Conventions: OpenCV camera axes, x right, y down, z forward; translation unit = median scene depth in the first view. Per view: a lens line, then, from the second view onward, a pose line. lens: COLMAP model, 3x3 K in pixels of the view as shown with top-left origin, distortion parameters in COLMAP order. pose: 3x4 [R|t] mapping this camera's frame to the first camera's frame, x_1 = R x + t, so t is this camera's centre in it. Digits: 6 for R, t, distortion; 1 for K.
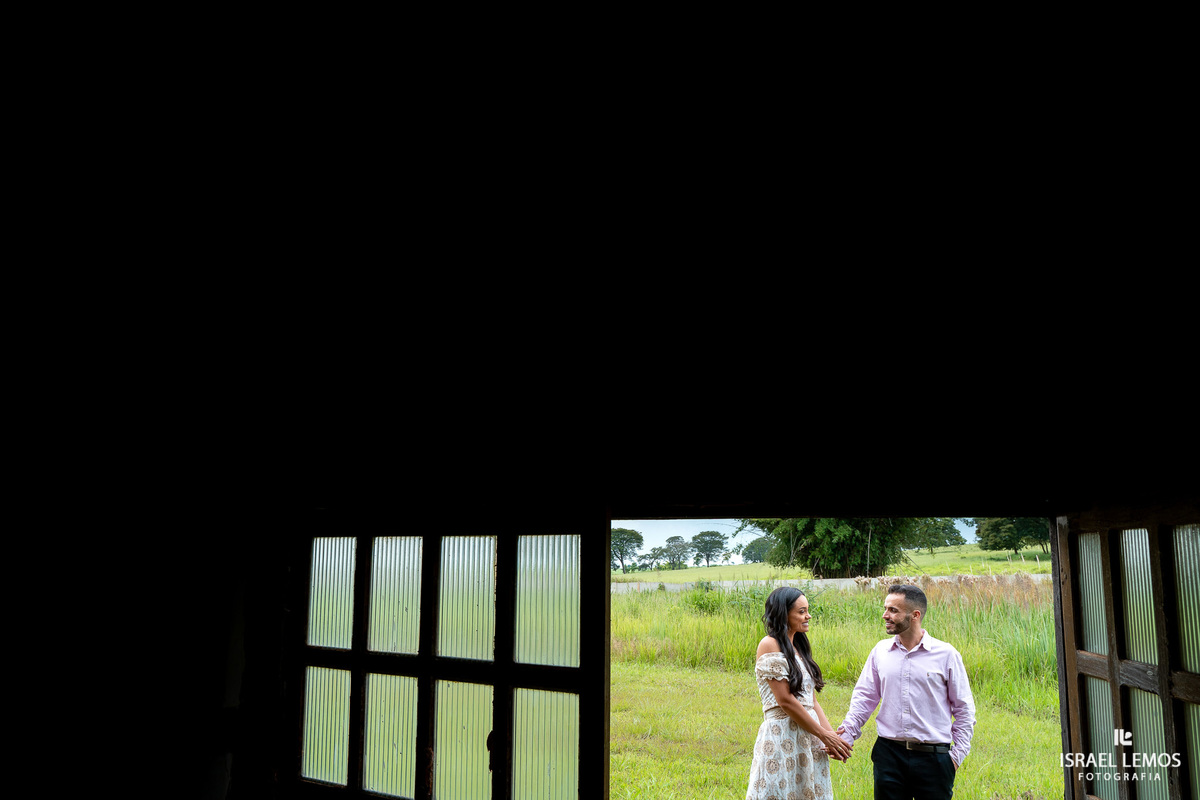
lens RADIAL K [[1002.6, 0, 603.3], [0, 1002.6, 440.4], [0, 0, 1]] dist [-0.118313, 0.097041]
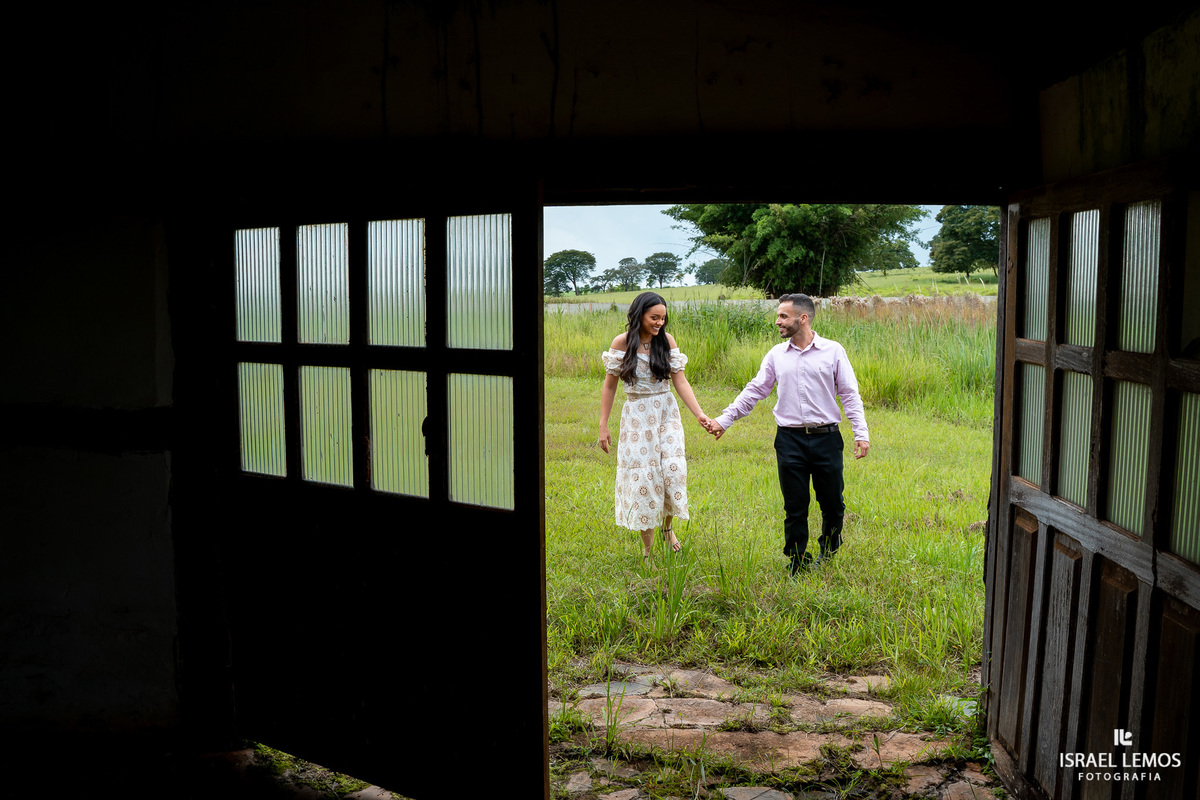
lens RADIAL K [[1002.6, 0, 598.4], [0, 1002.6, 455.1], [0, 0, 1]] dist [-0.118313, 0.097041]
pose [[0.999127, -0.015077, 0.038964, 0.017138], [0.003378, 0.958713, 0.284355, 0.040350], [-0.041642, -0.283975, 0.957927, 0.022190]]
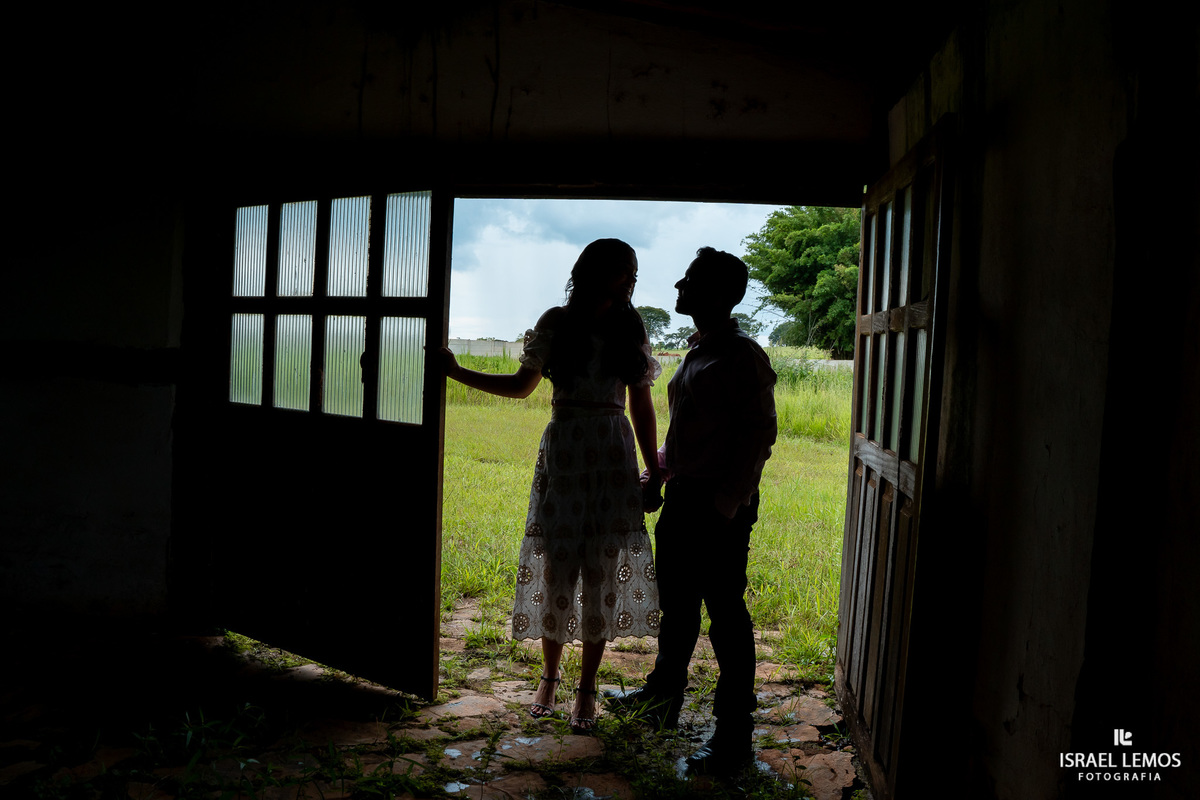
lens RADIAL K [[1002.6, 0, 604.1], [0, 1002.6, 464.8], [0, 0, 1]] dist [-0.118313, 0.097041]
pose [[0.998608, 0.041317, -0.032775, 0.208231], [-0.032418, 0.971097, 0.236475, 0.110137], [0.041598, -0.235083, 0.971085, -0.206815]]
